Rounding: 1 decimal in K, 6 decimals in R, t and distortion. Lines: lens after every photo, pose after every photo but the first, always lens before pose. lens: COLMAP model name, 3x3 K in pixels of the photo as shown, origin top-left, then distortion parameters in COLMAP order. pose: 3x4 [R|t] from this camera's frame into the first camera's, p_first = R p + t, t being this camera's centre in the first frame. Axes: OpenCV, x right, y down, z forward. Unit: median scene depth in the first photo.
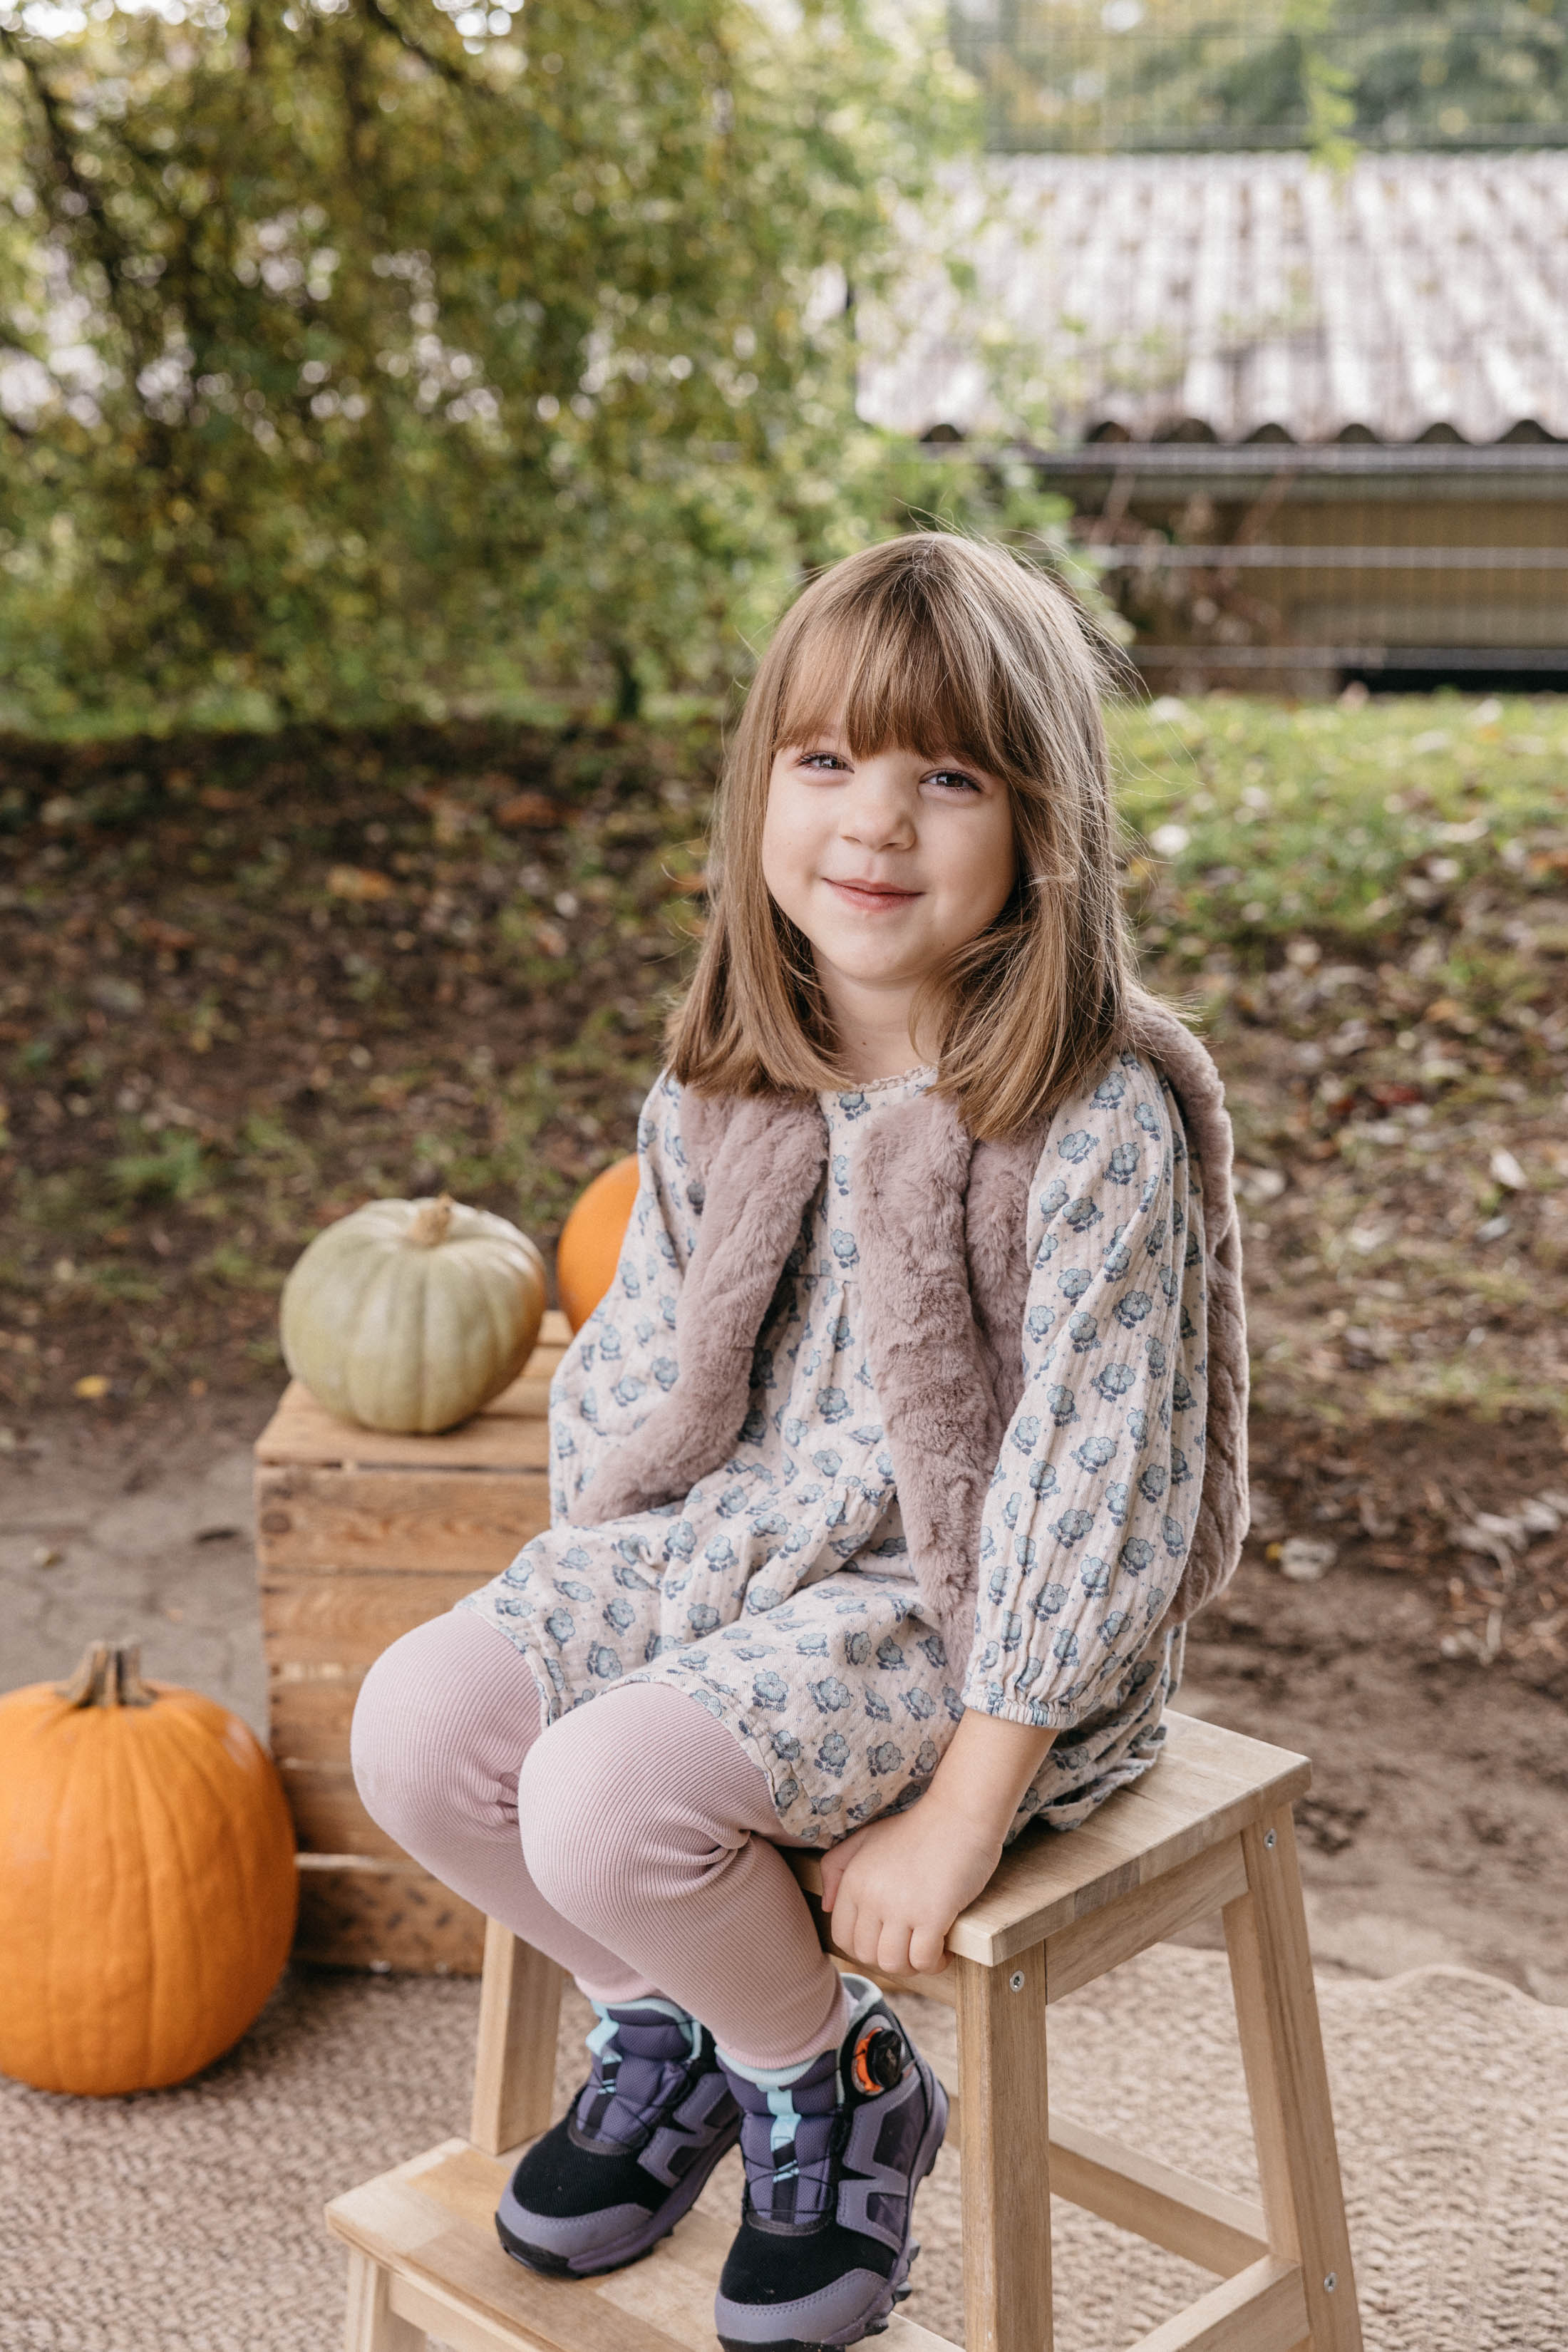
lens RADIAL K [[3661.4, 0, 832.1], [0, 3661.4, 1170.9], [0, 0, 1]] dist [0.062603, 0.000000]
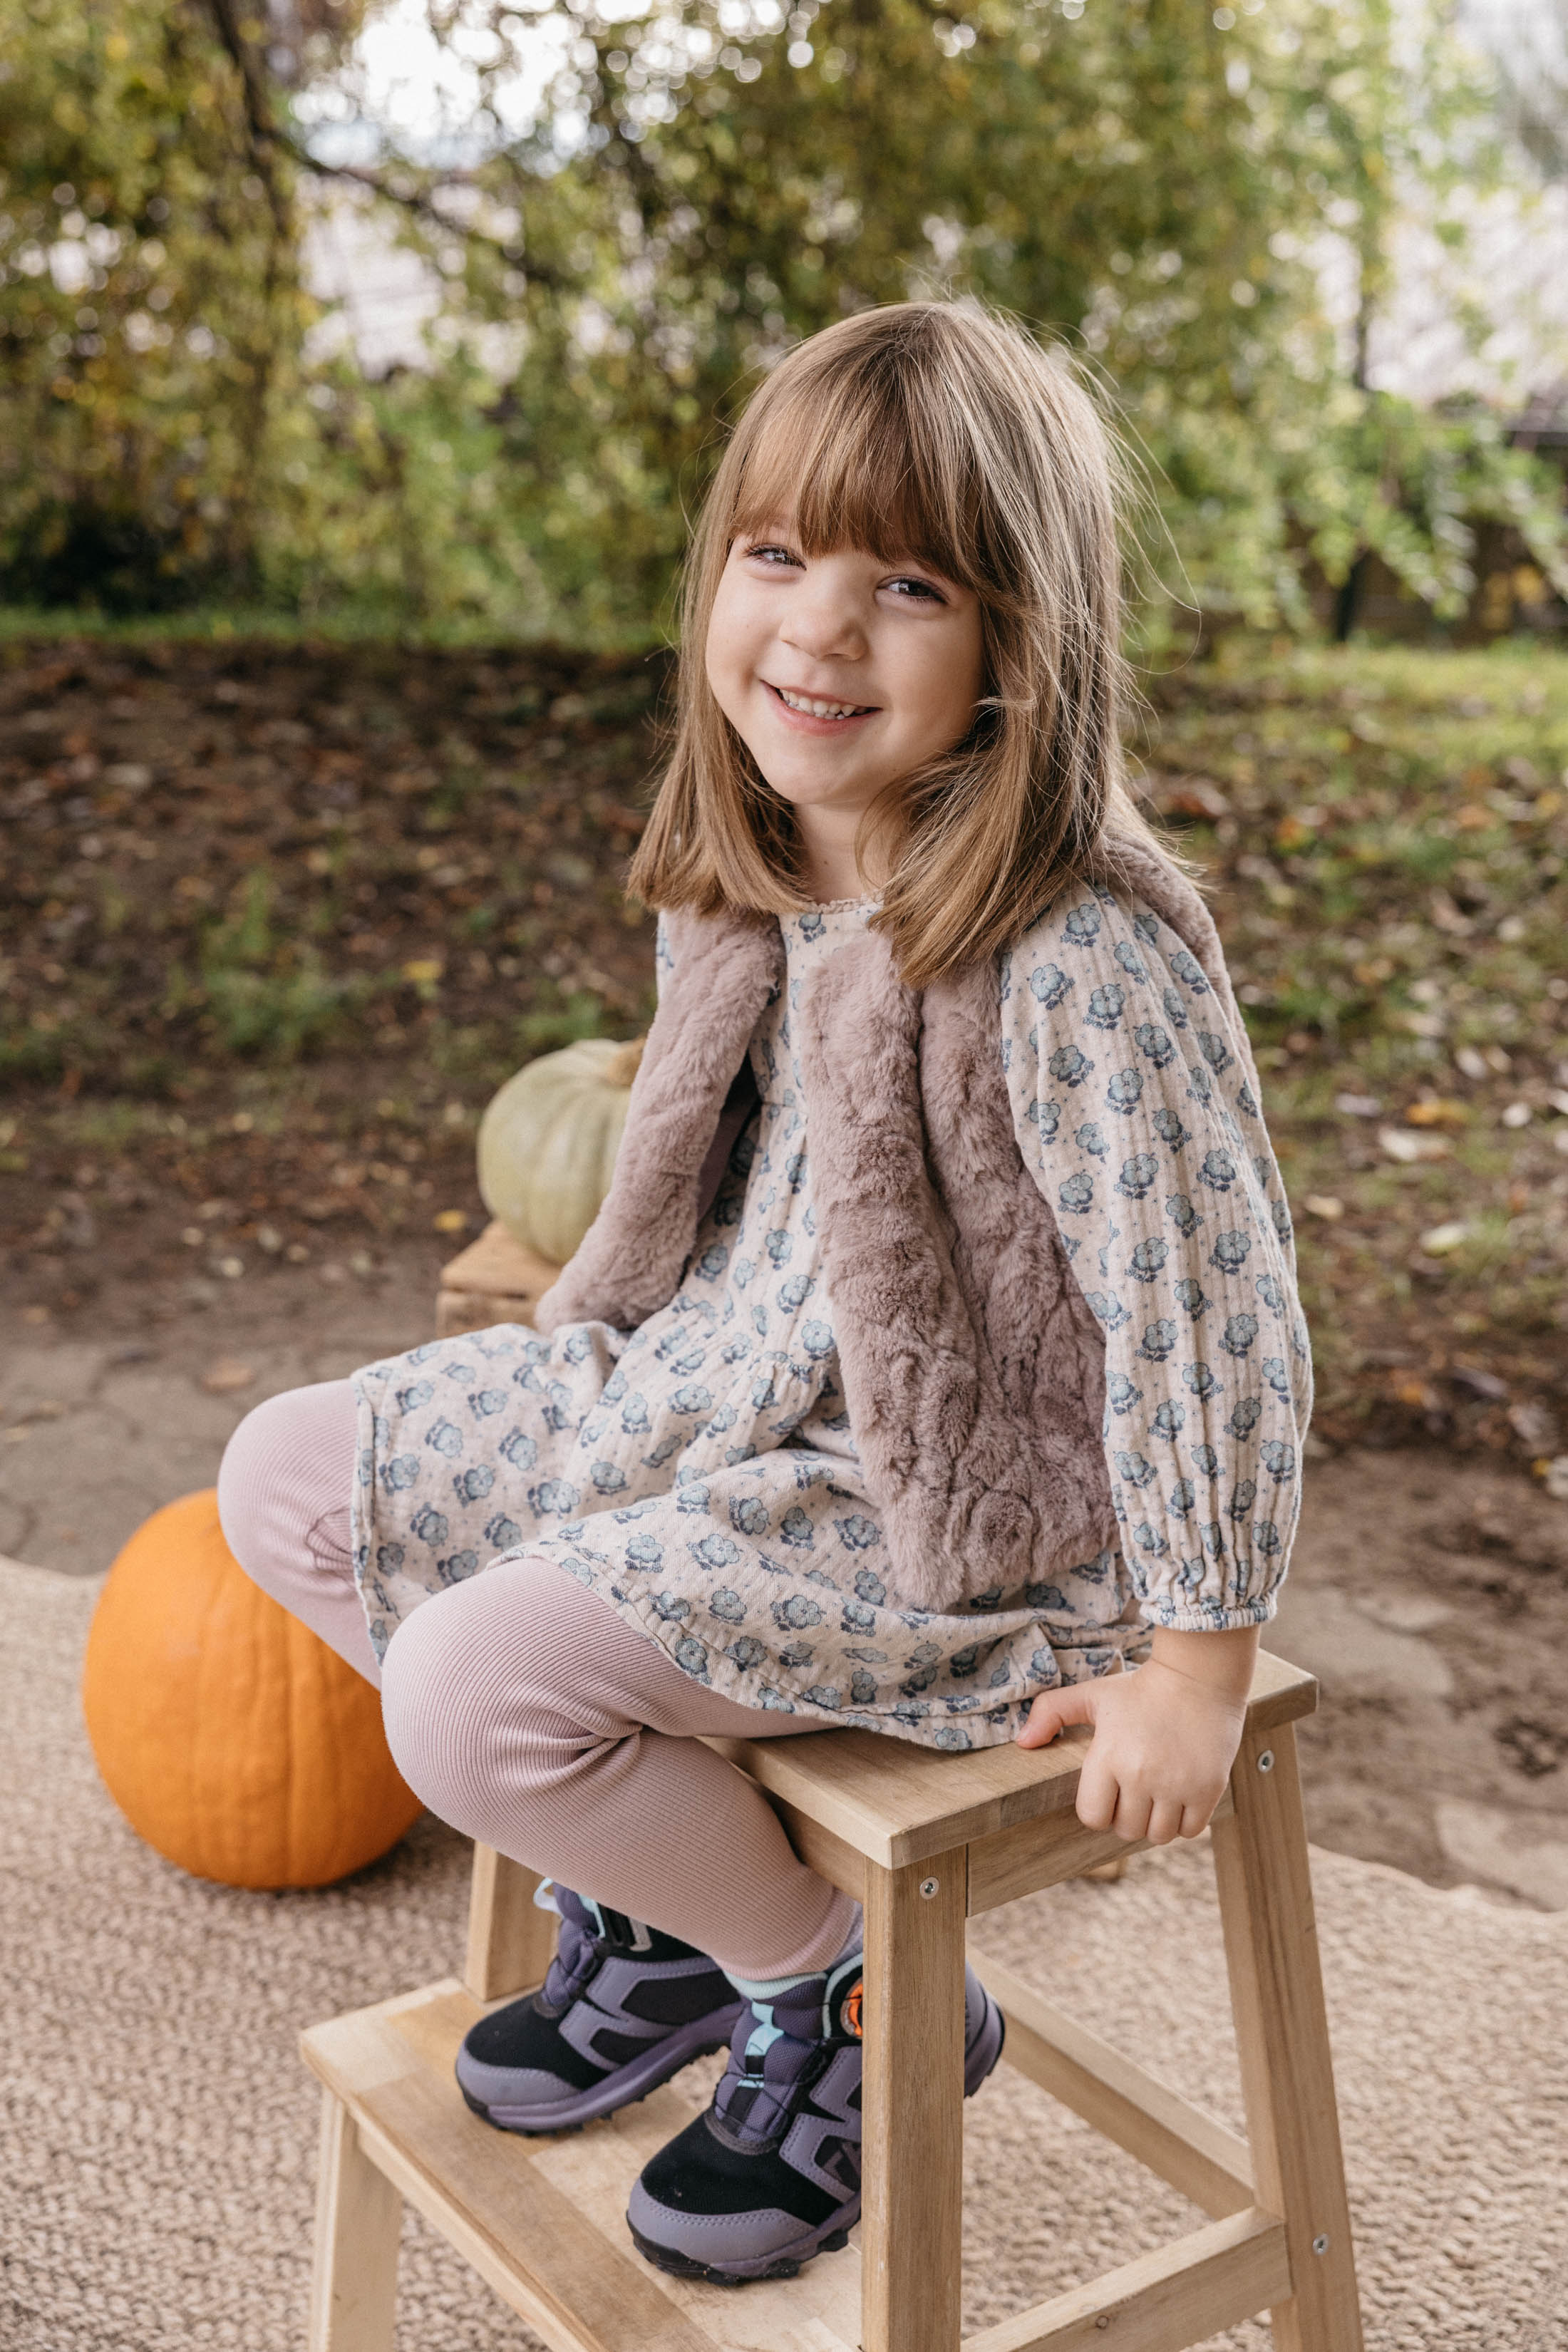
lens RADIAL K [[3263.7, 0, 788.2], [0, 3263.7, 1133.7], [0, 0, 1]] dist [0.064094, 0.000000]
pose [[0.981923, 0.067505, -0.176835, 0.072296], [-0.064471, 0.997658, 0.022852, 0.005890], [0.177964, -0.011038, 0.983975, 0.087907]]
